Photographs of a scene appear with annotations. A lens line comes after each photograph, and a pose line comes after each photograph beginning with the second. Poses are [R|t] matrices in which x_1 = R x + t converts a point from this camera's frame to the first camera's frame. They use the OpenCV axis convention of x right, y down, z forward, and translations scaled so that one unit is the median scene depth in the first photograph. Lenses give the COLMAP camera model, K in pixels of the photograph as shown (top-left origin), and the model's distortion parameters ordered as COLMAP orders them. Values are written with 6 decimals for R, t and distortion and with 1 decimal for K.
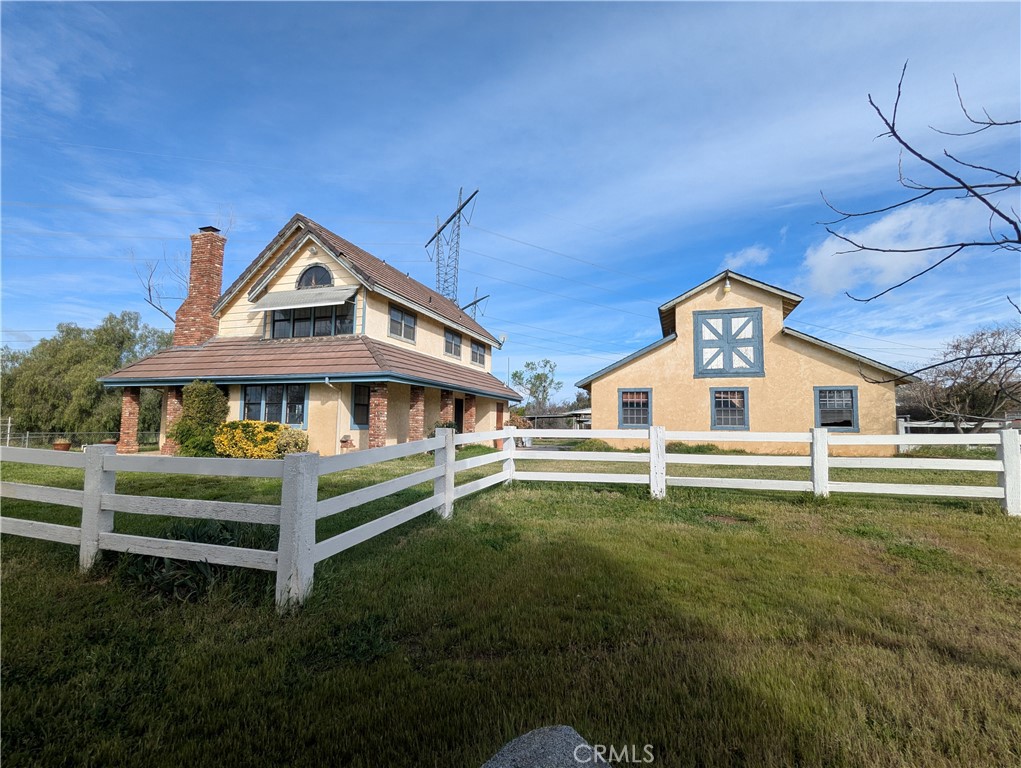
lens RADIAL K [[483.5, 0, 503.1], [0, 483.5, 394.2], [0, 0, 1]] dist [-0.003367, 0.001406]
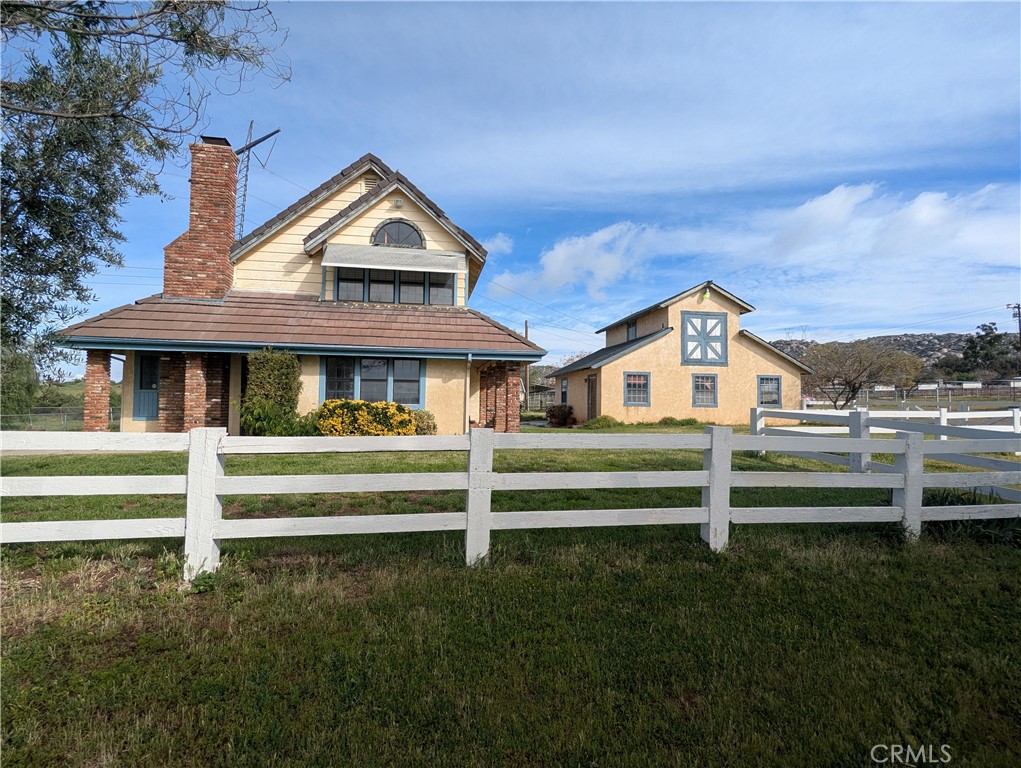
lens RADIAL K [[483.5, 0, 502.8], [0, 483.5, 396.9], [0, 0, 1]] dist [-0.003367, 0.001406]
pose [[0.880042, 0.003268, 0.474884, -0.613278], [-0.031424, 0.998185, 0.051365, -0.001775], [-0.473855, -0.060126, 0.878548, 0.127079]]
